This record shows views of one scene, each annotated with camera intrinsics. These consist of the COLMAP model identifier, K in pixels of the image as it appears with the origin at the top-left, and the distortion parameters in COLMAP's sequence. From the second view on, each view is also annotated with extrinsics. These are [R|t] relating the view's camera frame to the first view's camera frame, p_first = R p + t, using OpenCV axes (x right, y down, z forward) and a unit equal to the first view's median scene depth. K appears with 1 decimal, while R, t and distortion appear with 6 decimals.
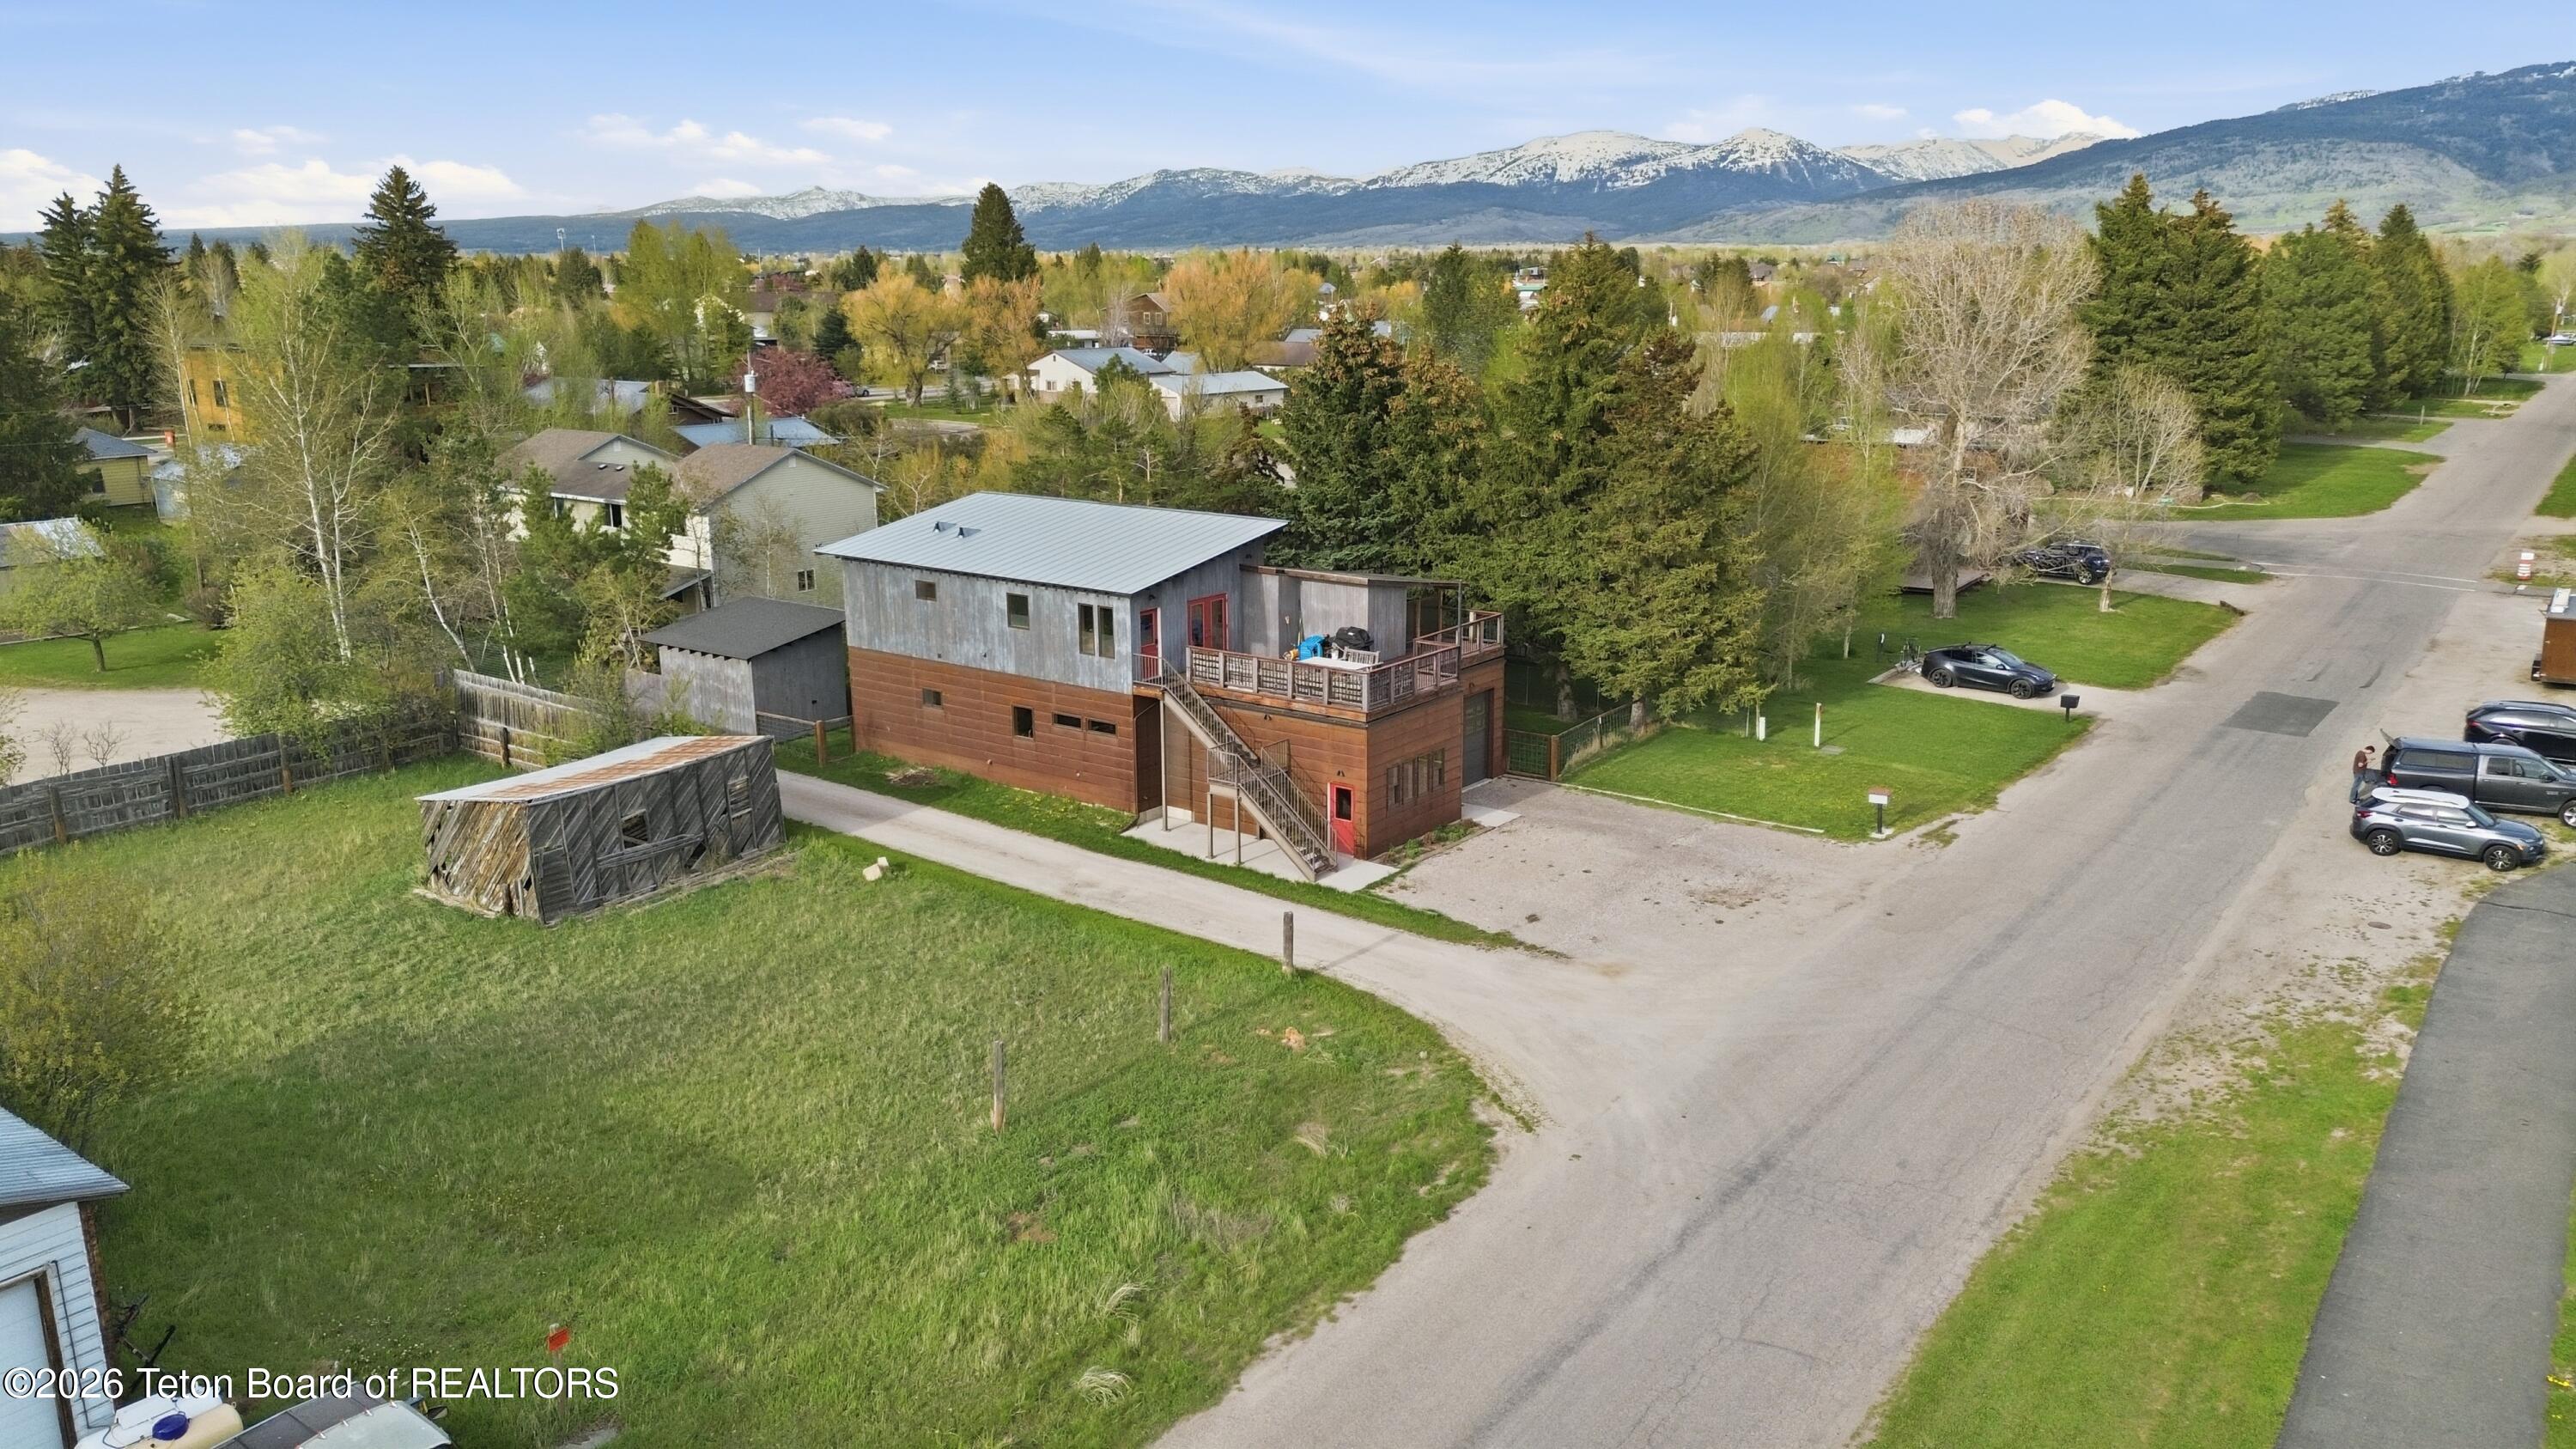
lens RADIAL K [[1815.2, 0, 1287.5], [0, 1815.2, 709.9], [0, 0, 1]] dist [0.058454, -0.049921]
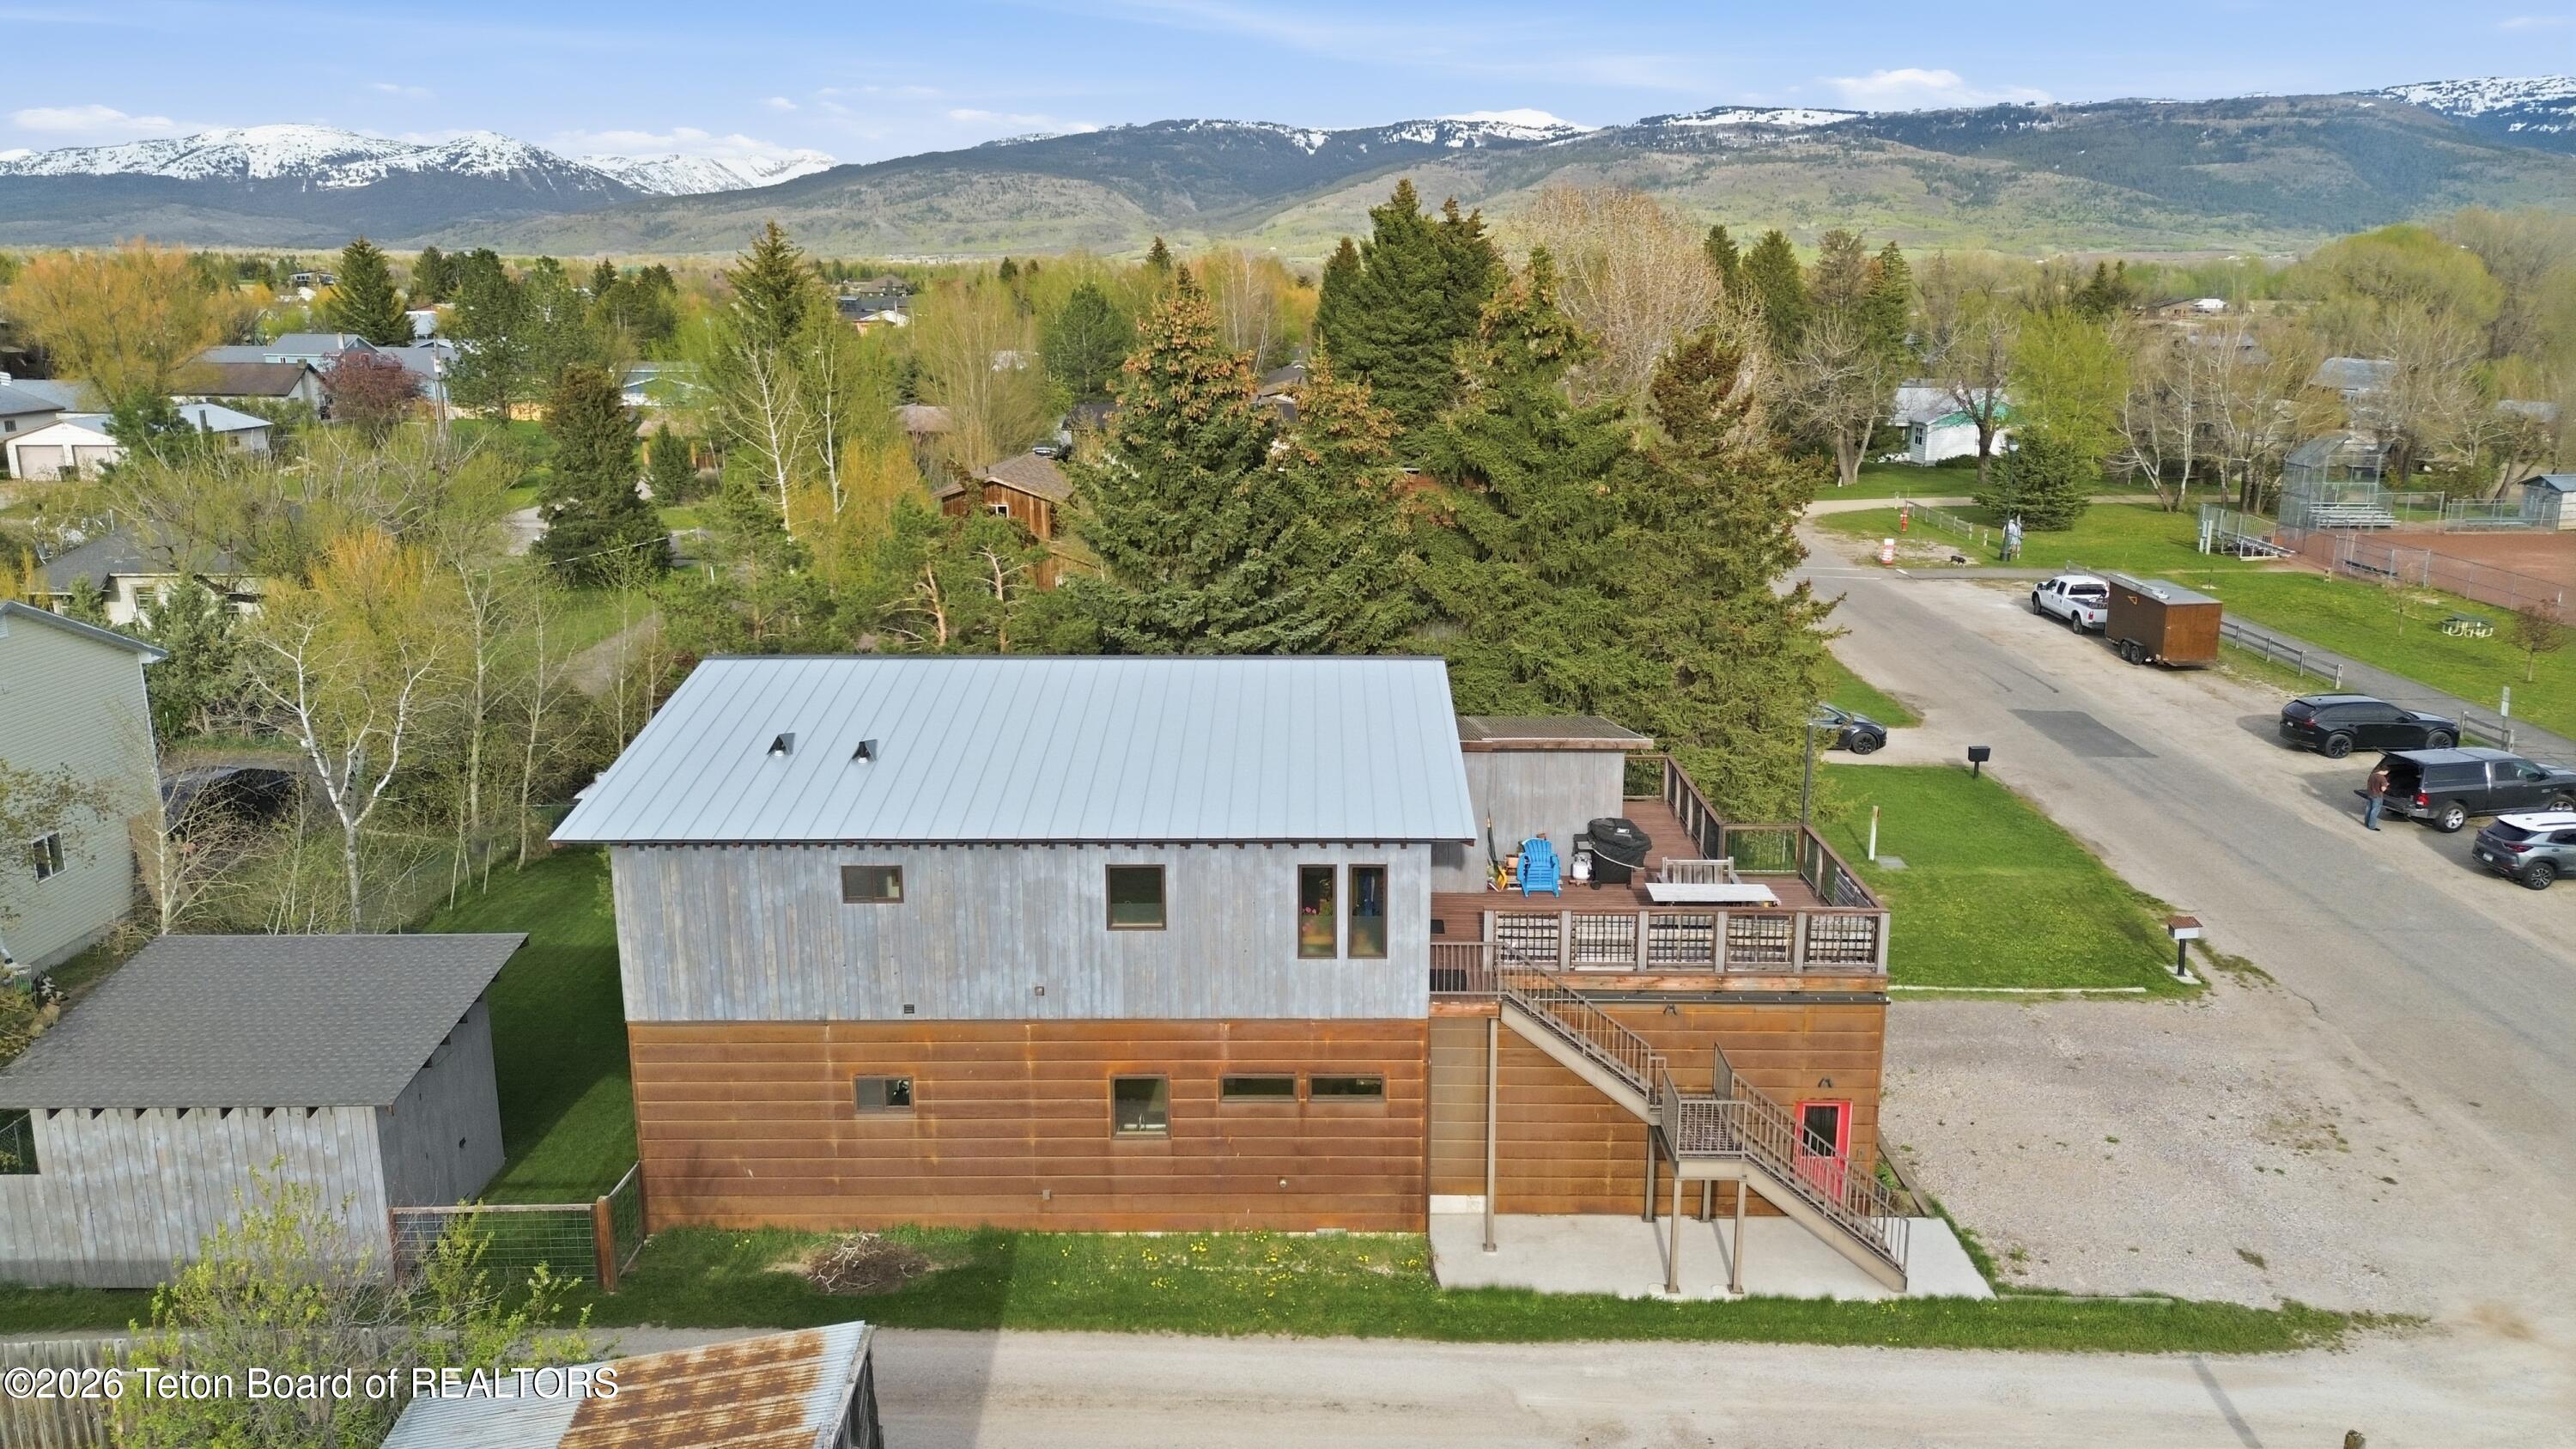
lens RADIAL K [[1815.2, 0, 1287.5], [0, 1815.2, 709.9], [0, 0, 1]] dist [0.058454, -0.049921]
pose [[0.803415, -0.130880, 0.580858, -0.415521], [0.135057, 0.990173, 0.036303, -0.122756], [-0.579901, 0.049282, 0.813195, 0.579510]]
